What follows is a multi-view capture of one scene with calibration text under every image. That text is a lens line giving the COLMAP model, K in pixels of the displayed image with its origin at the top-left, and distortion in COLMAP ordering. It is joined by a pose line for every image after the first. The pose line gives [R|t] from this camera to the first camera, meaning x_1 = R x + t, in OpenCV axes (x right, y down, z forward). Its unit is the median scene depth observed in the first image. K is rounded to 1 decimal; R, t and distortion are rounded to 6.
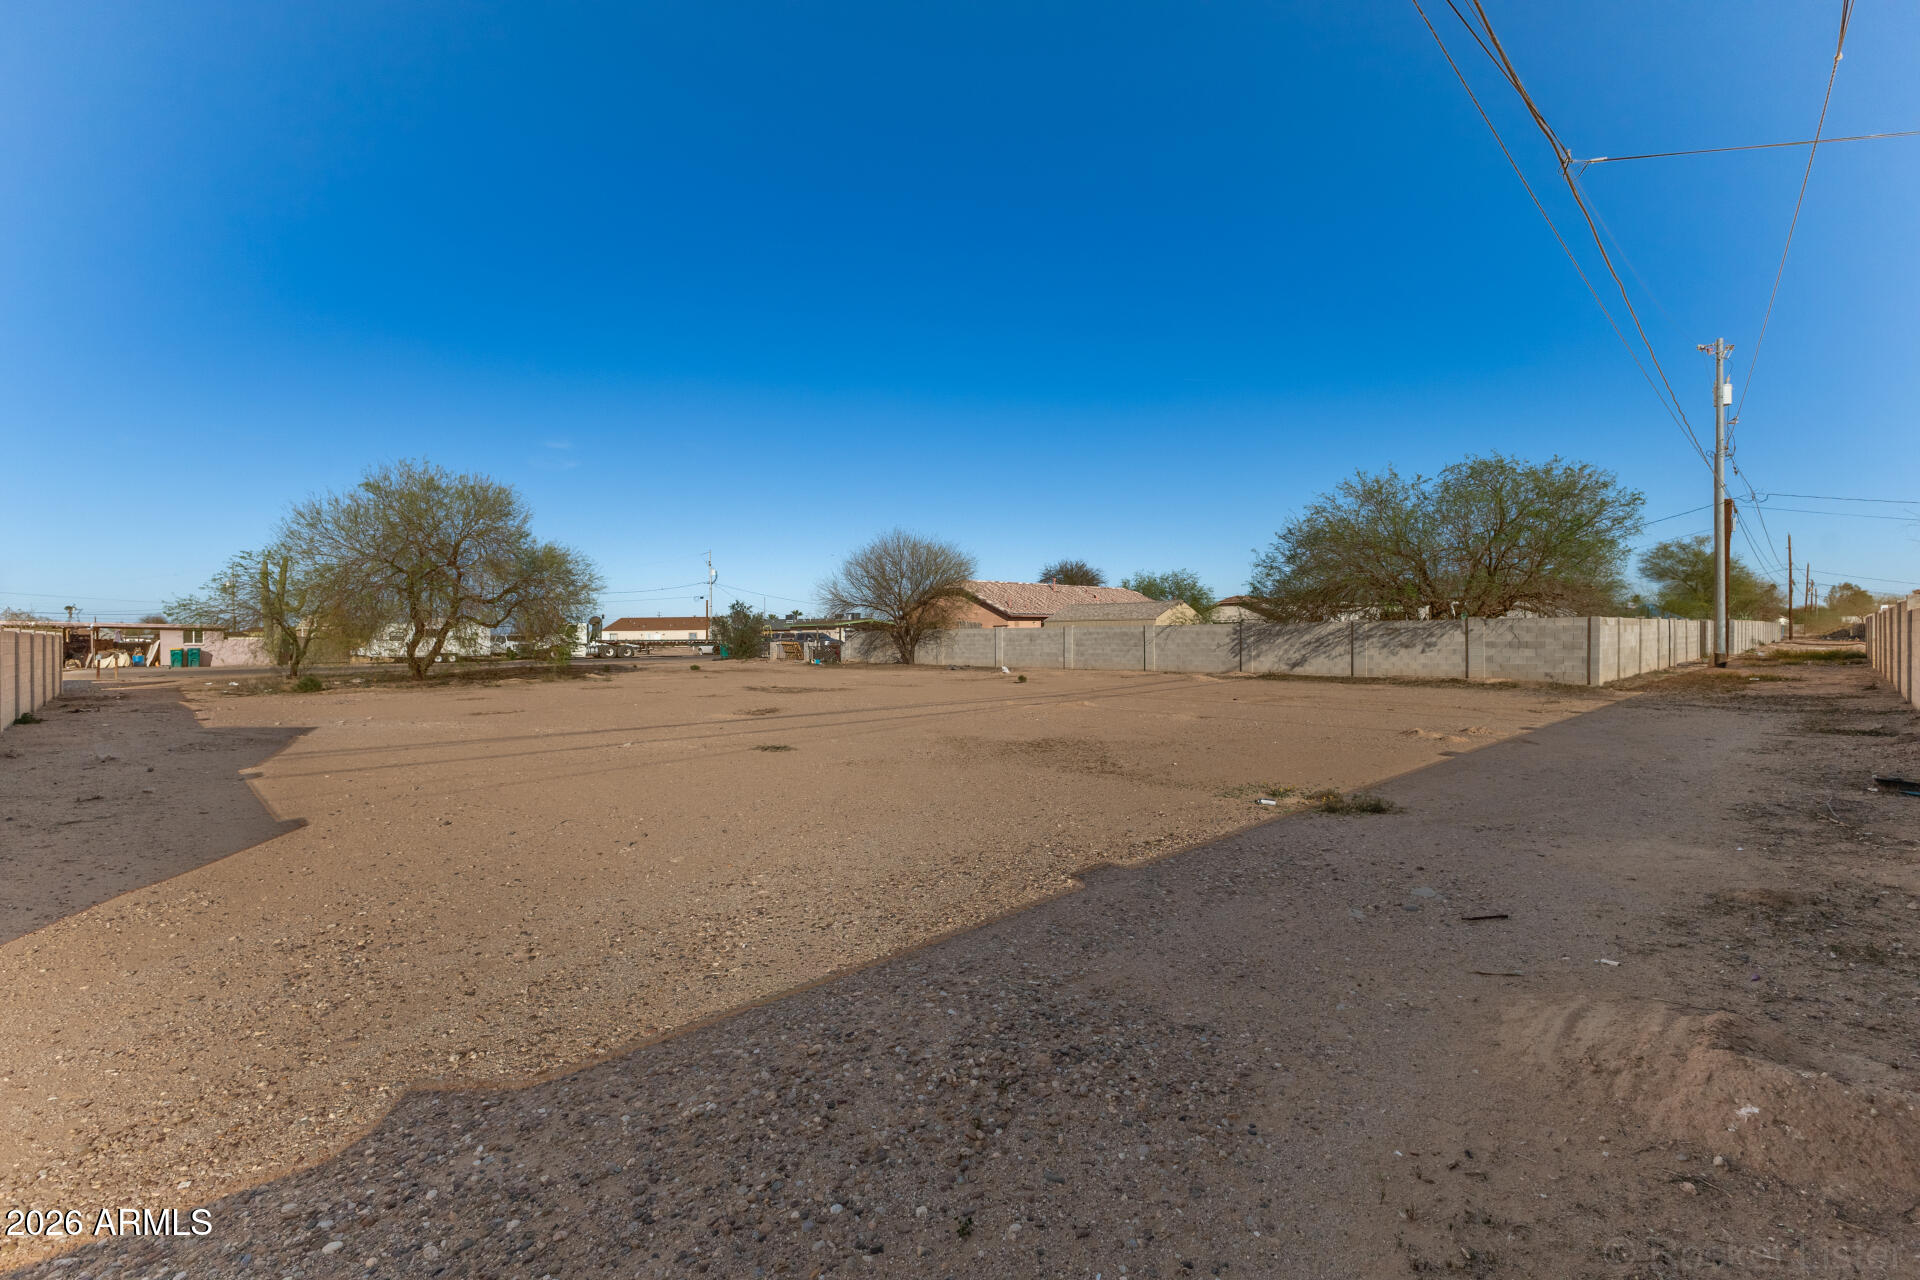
lens RADIAL K [[826.6, 0, 961.6], [0, 826.6, 637.2], [0, 0, 1]] dist [0.014654, -0.002107]
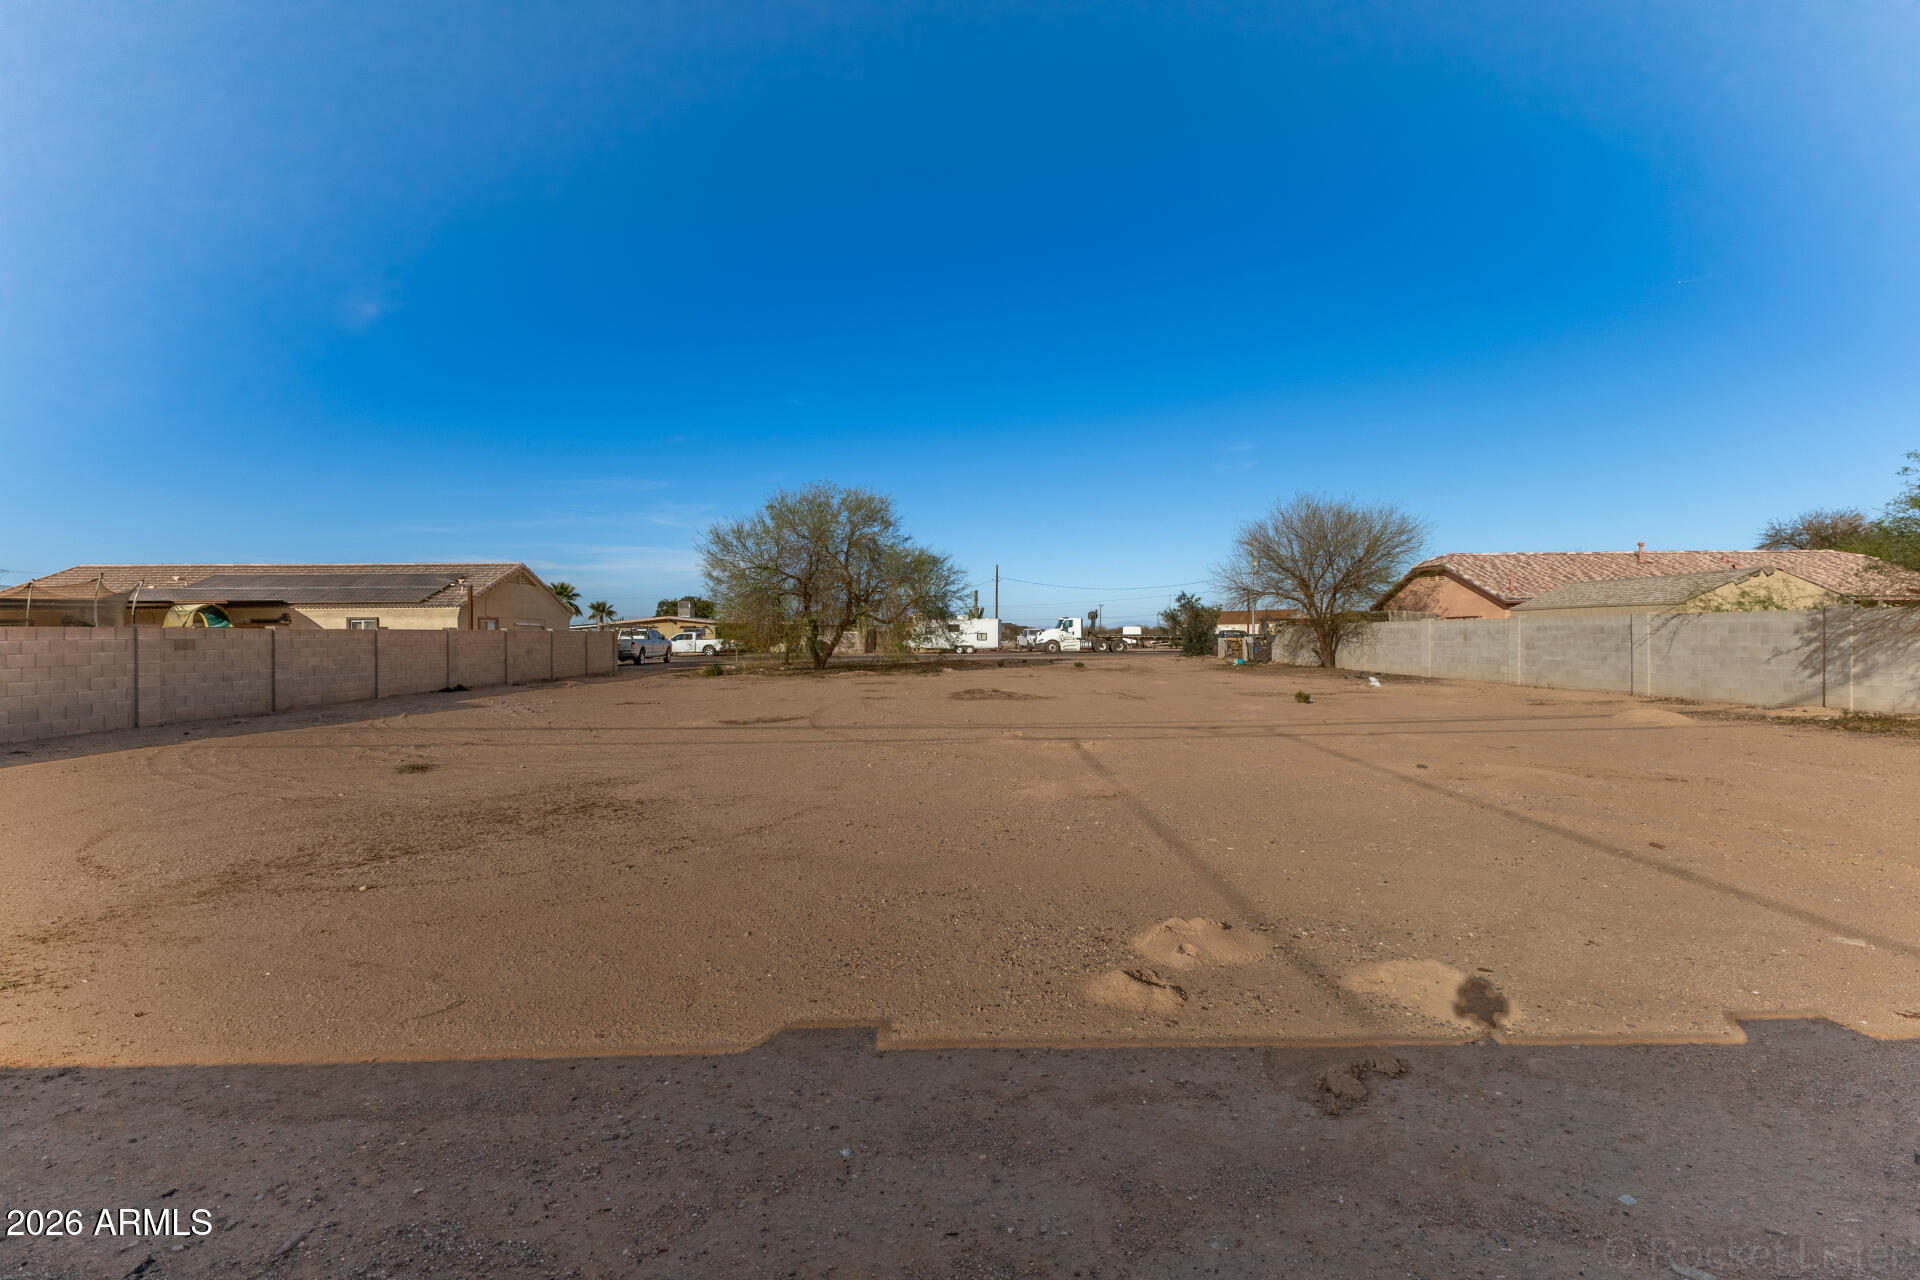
lens RADIAL K [[826.6, 0, 958.2], [0, 826.6, 640.0], [0, 0, 1]] dist [0.014654, -0.002107]
pose [[0.729044, 0.008581, -0.684413, 0.205374], [-0.001119, 0.999935, 0.011345, -0.001883], [0.684466, -0.007505, 0.729006, 0.198567]]
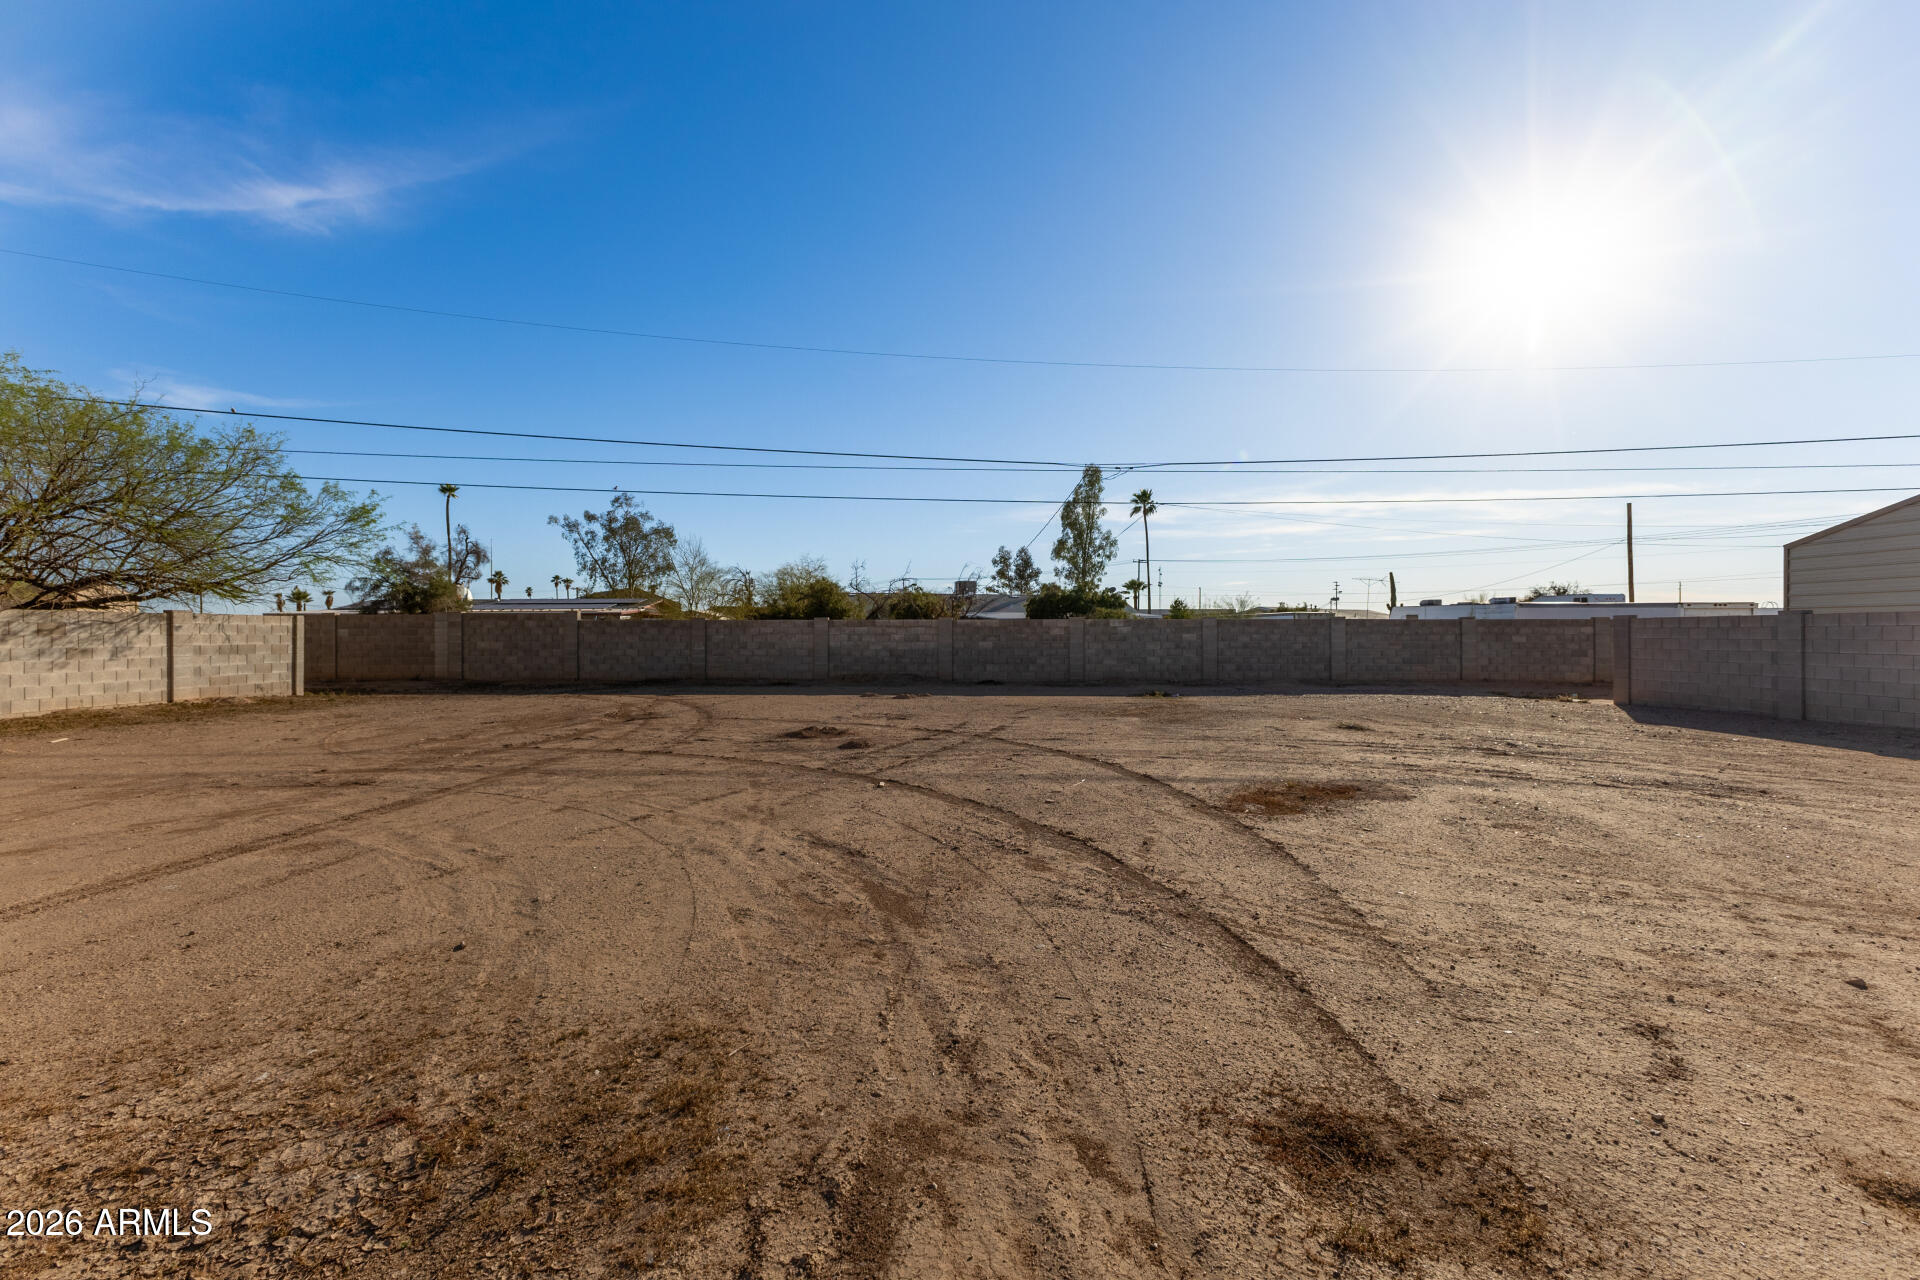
lens RADIAL K [[826.6, 0, 957.5], [0, 826.6, 638.8], [0, 0, 1]] dist [0.014654, -0.002107]
pose [[-0.693606, 0.006321, 0.720327, -0.174782], [0.010620, 0.999943, 0.001452, 0.002427], [-0.720276, 0.008657, -0.693634, 0.567178]]
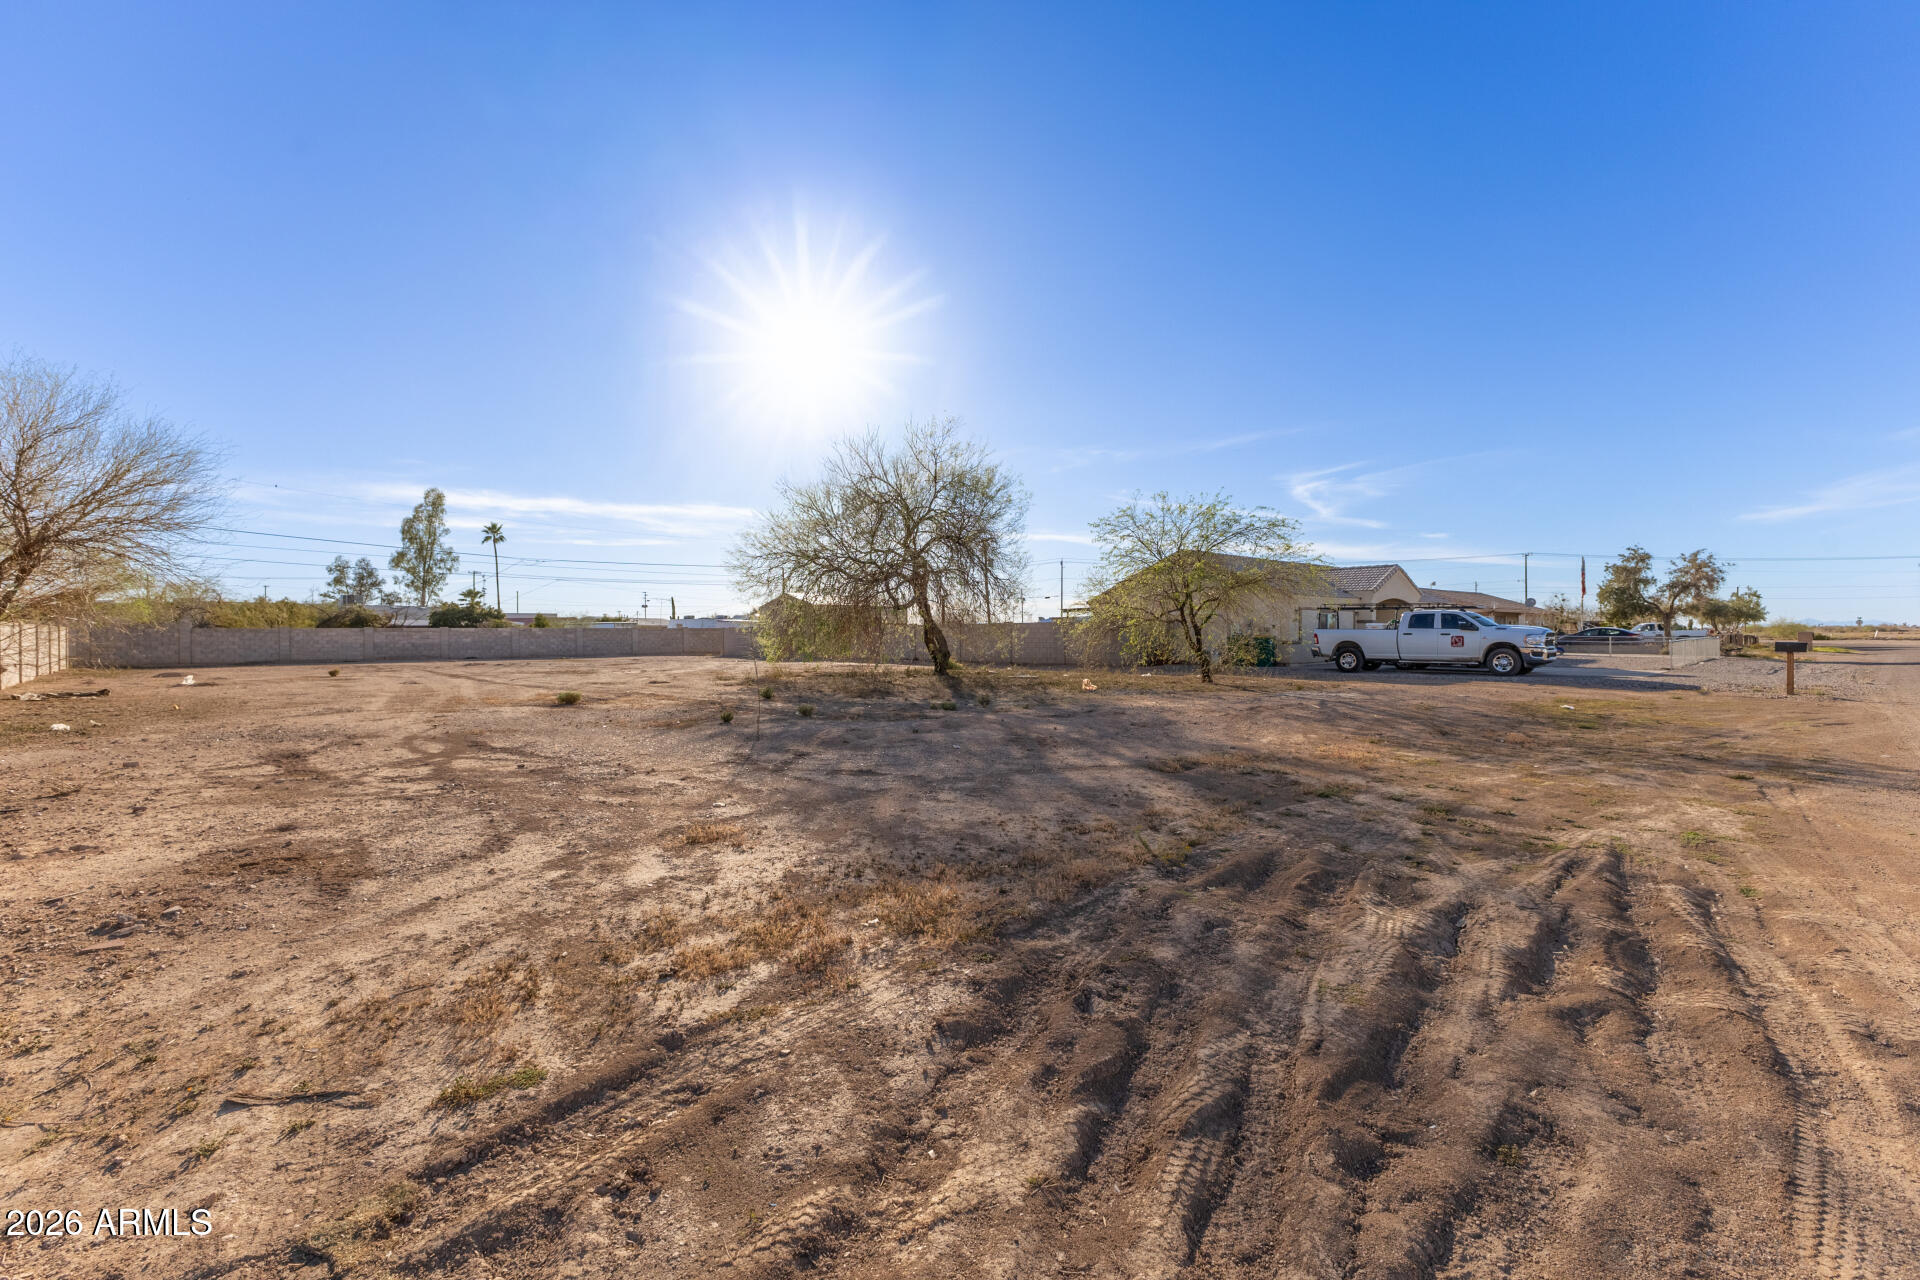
lens RADIAL K [[826.6, 0, 954.0], [0, 826.6, 626.1], [0, 0, 1]] dist [0.014654, -0.002107]
pose [[-0.999624, 0.017137, 0.021399, -0.486064], [0.017036, 0.999843, -0.004913, 0.004768], [-0.021480, -0.004547, -0.999759, 1.302541]]
